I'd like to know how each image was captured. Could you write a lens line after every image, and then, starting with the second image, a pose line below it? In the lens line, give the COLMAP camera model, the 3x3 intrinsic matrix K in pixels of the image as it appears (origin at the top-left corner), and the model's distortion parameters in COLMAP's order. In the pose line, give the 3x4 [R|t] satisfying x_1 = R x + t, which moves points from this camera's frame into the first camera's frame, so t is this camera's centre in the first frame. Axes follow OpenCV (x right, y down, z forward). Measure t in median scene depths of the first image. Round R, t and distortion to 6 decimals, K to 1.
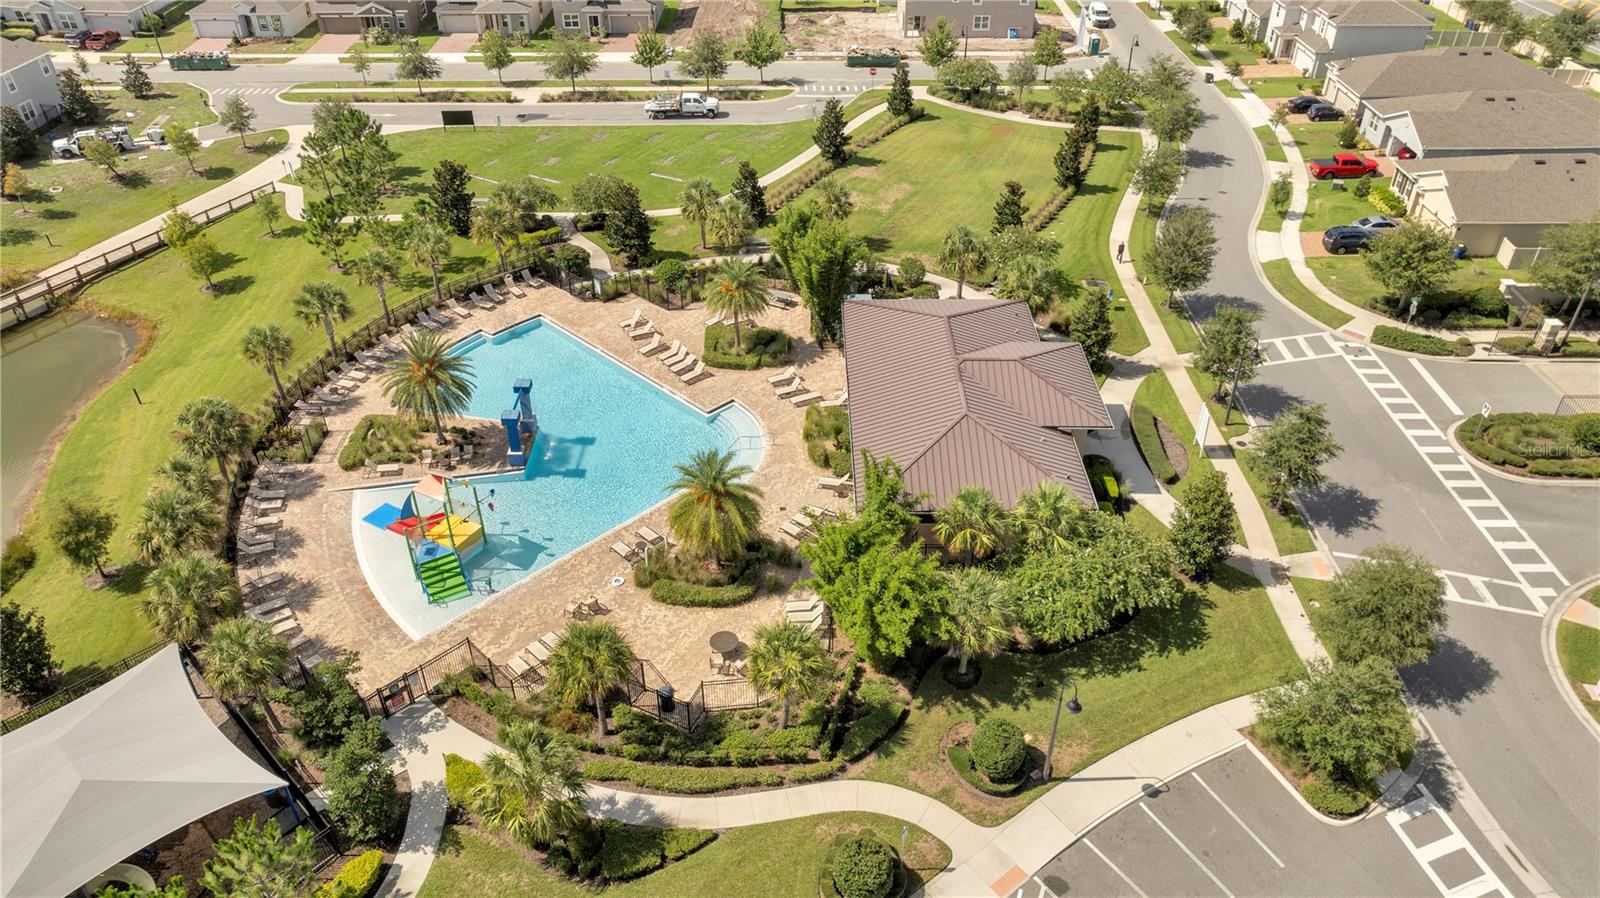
lens RADIAL K [[1127.2, 0, 800.0], [0, 1127.2, 449.0], [0, 0, 1]] dist [-0.008073, 0.023141]
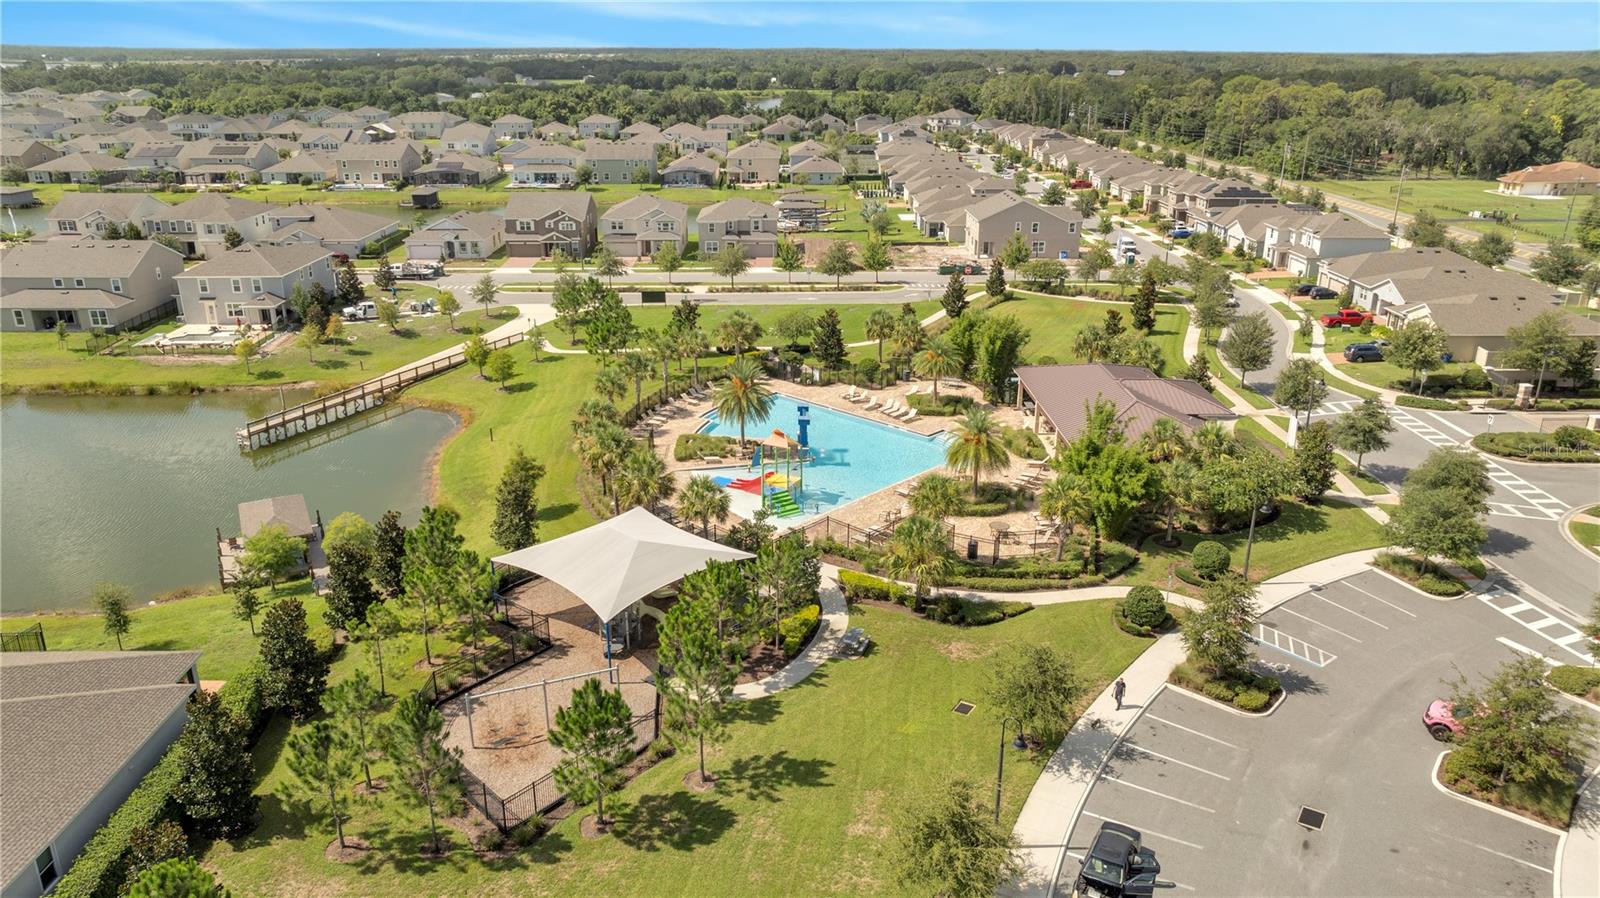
lens RADIAL K [[1131.0, 0, 800.0], [0, 1131.0, 449.0], [0, 0, 1]] dist [-0.003743, 0.039821]
pose [[0.999662, 0.000935, 0.025990, -0.229302], [0.006036, 0.963724, -0.266831, 0.293325], [-0.025297, 0.266898, 0.963393, -0.264908]]
